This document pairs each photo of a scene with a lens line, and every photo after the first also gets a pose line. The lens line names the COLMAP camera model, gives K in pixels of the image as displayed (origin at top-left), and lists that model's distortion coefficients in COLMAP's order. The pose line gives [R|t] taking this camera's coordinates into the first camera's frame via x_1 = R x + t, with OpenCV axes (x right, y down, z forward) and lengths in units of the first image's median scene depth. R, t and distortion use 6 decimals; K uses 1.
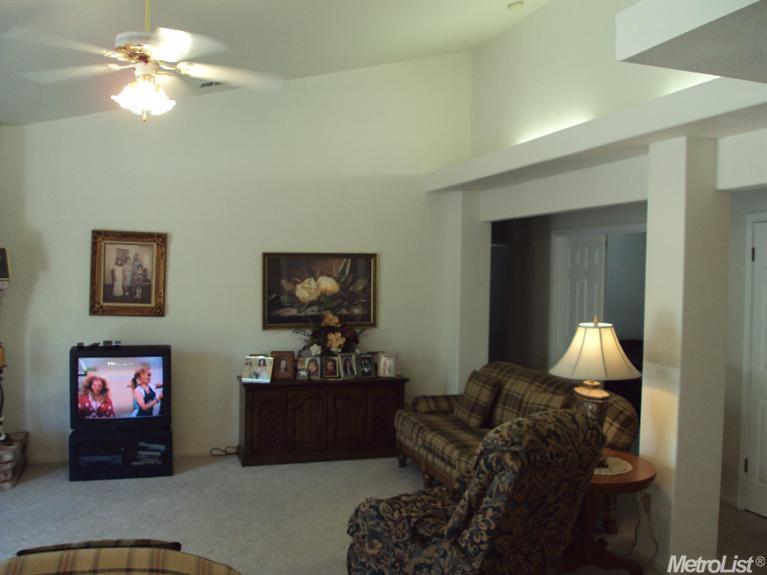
lens RADIAL K [[738.7, 0, 384.3], [0, 738.7, 285.6], [0, 0, 1]] dist [-0.082527, 0.000000]
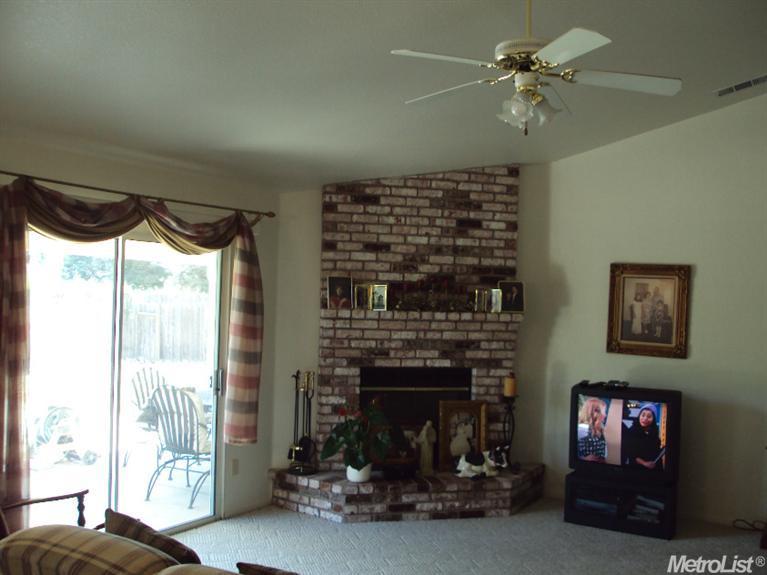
lens RADIAL K [[738.7, 0, 383.3], [0, 738.7, 290.2], [0, 0, 1]] dist [-0.082527, 0.000000]
pose [[0.649401, -0.004050, -0.760436, 0.135433], [-0.036330, 0.998679, -0.036345, 0.004488], [0.759578, 0.051229, 0.648396, 0.148387]]
